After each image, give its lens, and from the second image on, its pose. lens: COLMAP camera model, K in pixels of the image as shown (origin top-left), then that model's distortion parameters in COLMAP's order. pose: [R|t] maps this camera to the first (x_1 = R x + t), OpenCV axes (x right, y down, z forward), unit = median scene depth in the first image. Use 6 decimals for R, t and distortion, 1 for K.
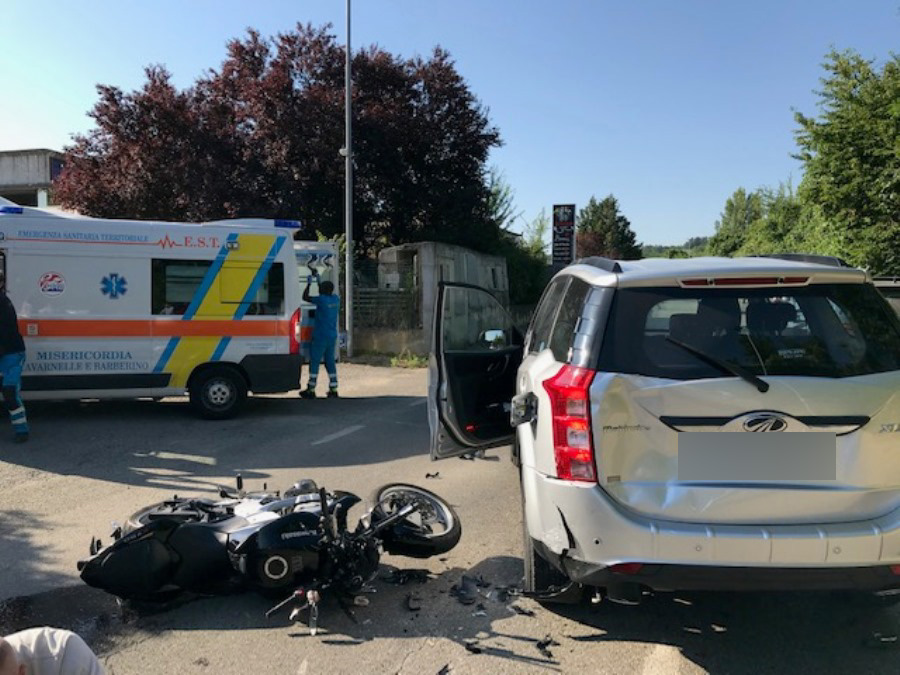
lens RADIAL K [[722.8, 0, 450.0], [0, 722.8, 337.5], [0, 0, 1]] dist [0.003193, -0.000572]
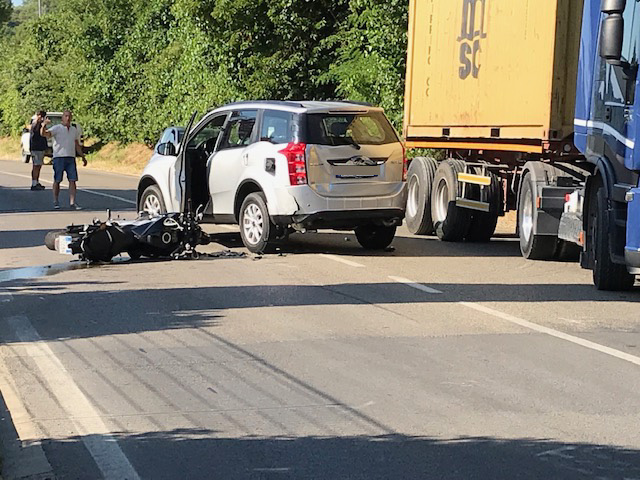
lens RADIAL K [[1898.6, 0, 320.0], [0, 1898.6, 240.0], [0, 0, 1]] dist [-0.006414, -0.041201]
pose [[0.817946, -0.017503, 0.575028, -0.563527], [0.028255, 0.999553, -0.009765, 0.069137], [-0.574601, 0.024235, 0.818075, -0.711420]]
